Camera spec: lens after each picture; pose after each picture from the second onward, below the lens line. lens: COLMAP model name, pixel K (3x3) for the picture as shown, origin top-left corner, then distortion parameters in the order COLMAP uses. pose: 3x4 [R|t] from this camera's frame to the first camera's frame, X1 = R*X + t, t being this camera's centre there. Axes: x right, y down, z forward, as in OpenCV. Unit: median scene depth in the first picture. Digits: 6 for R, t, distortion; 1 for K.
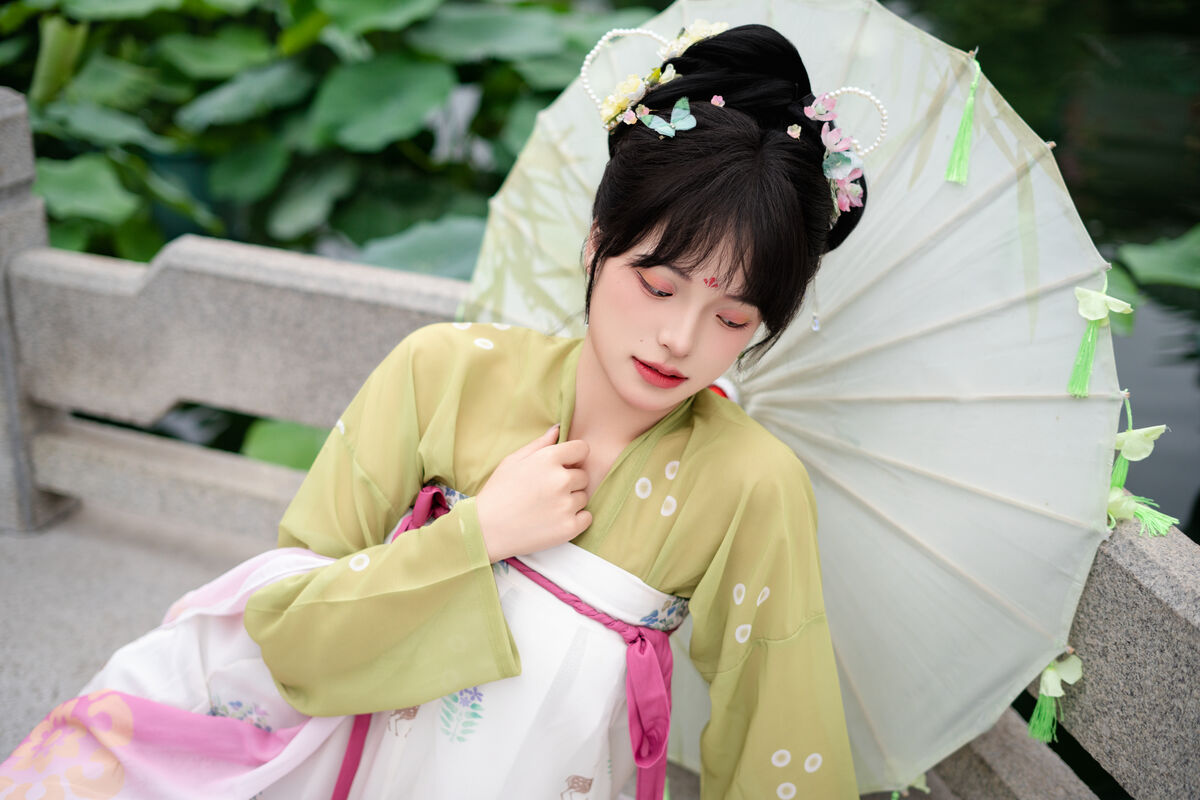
lens RADIAL K [[1730.8, 0, 600.0], [0, 1730.8, 400.0], [0, 0, 1]] dist [-0.042083, -0.033029]
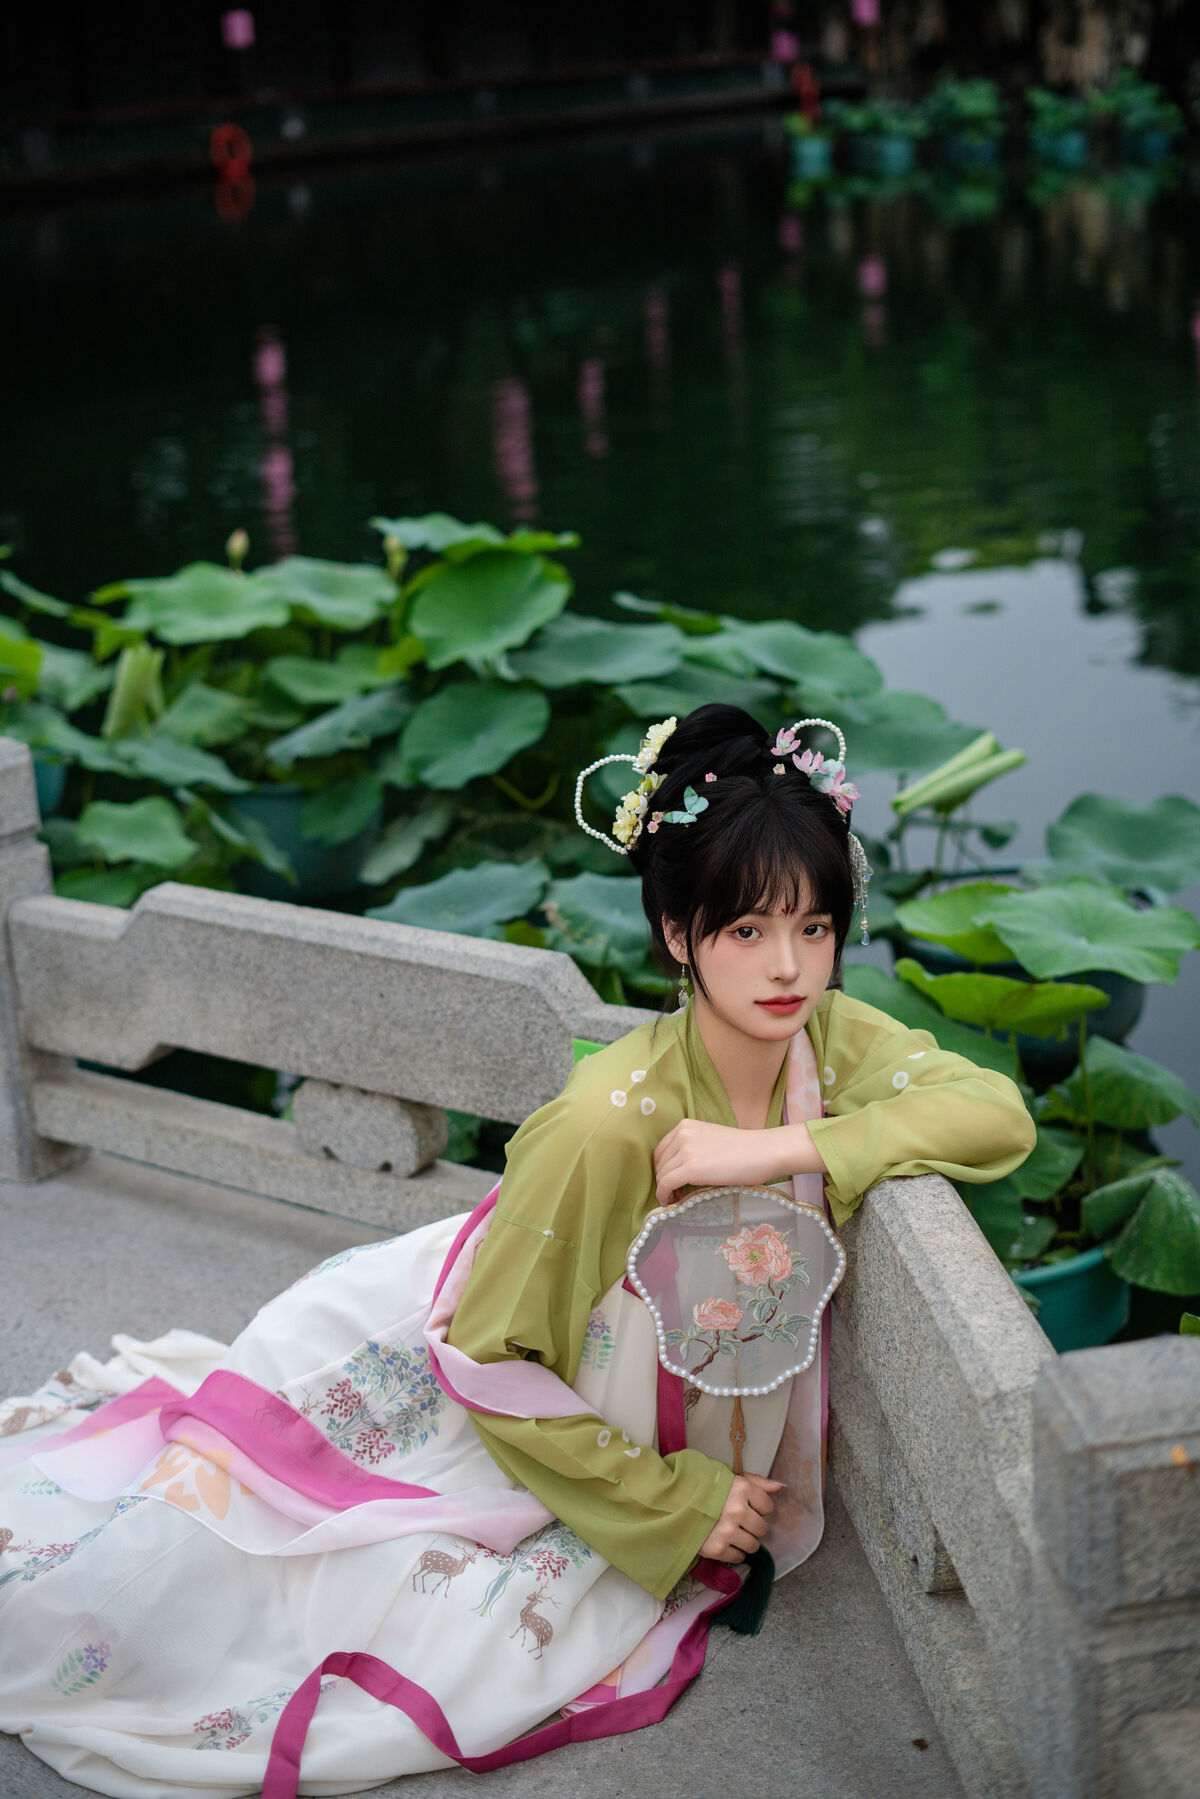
lens RADIAL K [[2594.7, 0, 600.0], [0, 2594.7, 899.5], [0, 0, 1]] dist [-0.042083, -0.033029]
pose [[0.979303, -0.005099, -0.202333, 0.325696], [-0.013225, 0.995934, -0.089111, 0.048945], [0.201965, 0.089942, 0.975254, -0.443531]]
